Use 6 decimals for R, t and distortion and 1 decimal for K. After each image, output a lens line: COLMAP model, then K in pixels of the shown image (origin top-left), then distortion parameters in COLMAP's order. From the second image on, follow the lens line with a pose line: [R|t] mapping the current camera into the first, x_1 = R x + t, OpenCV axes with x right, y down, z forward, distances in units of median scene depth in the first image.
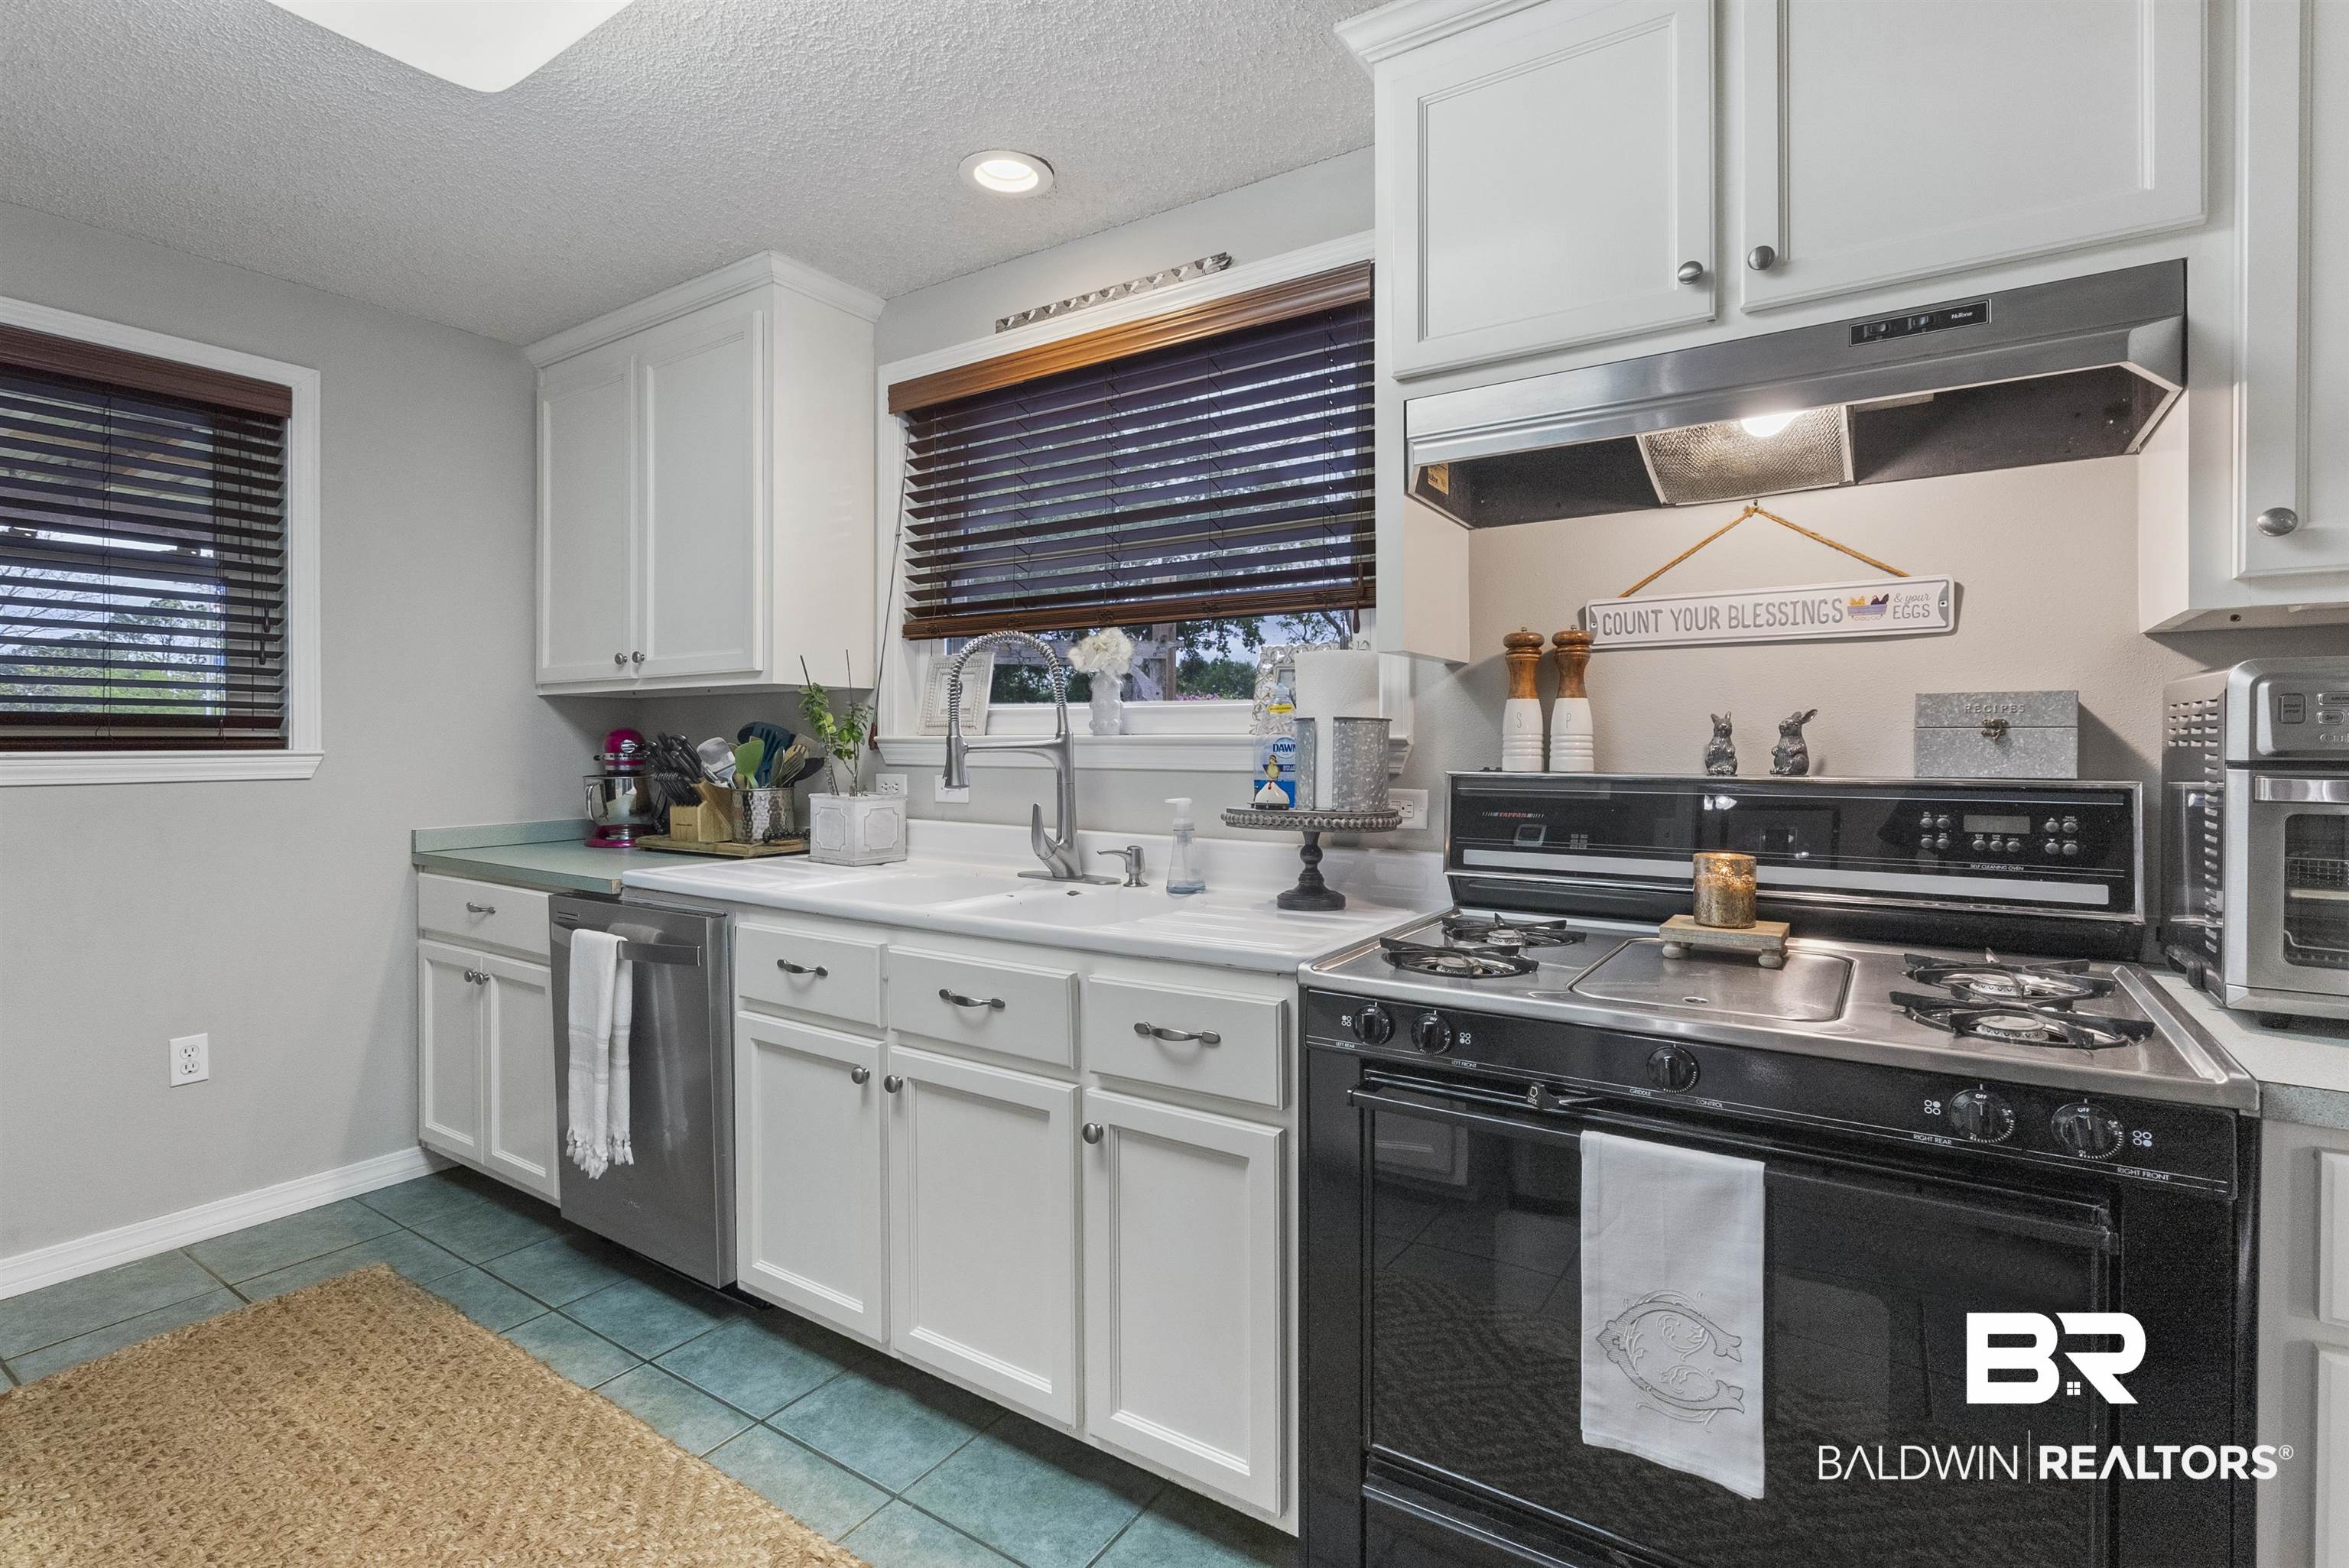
lens RADIAL K [[1085.1, 0, 1178.4], [0, 1085.1, 775.1], [0, 0, 1]] dist [-0.025095, 0.000604]
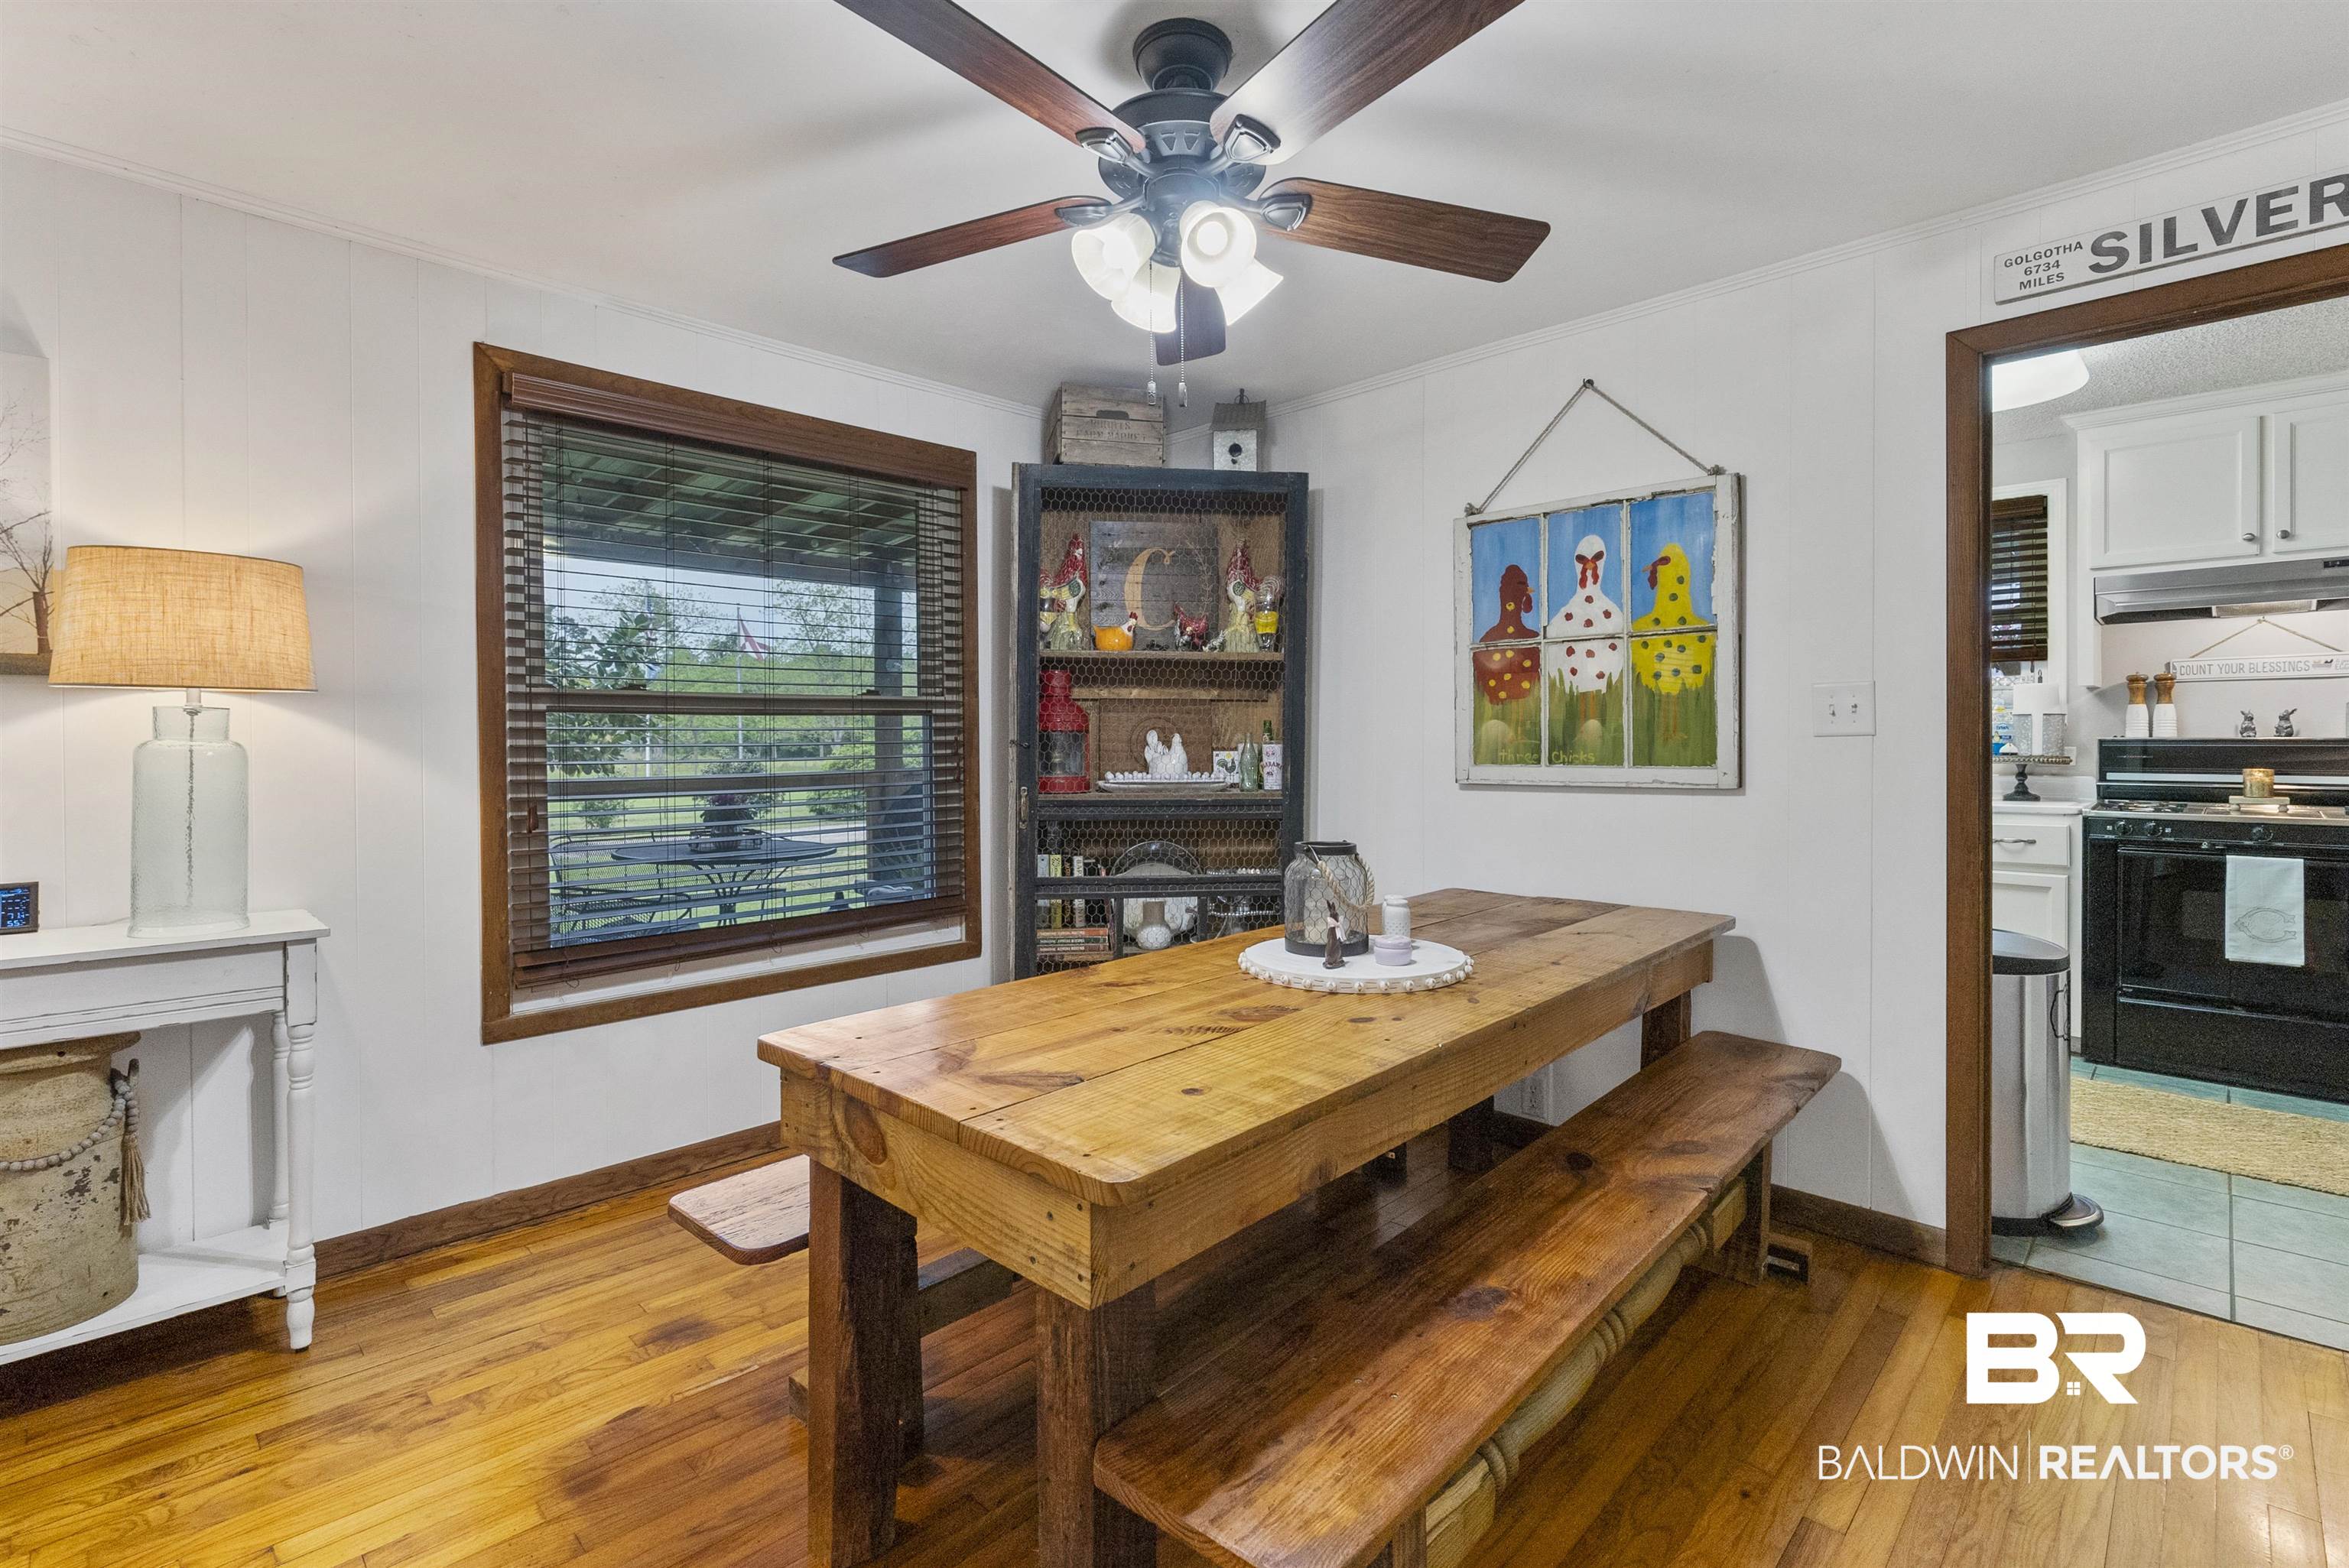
lens RADIAL K [[1085.1, 0, 1167.9], [0, 1085.1, 773.3], [0, 0, 1]] dist [-0.025095, 0.000604]
pose [[0.980503, -0.006916, -0.196382, -1.265316], [0.010304, 0.999815, 0.016237, 0.015685], [0.196233, -0.017944, 0.980393, -1.606464]]
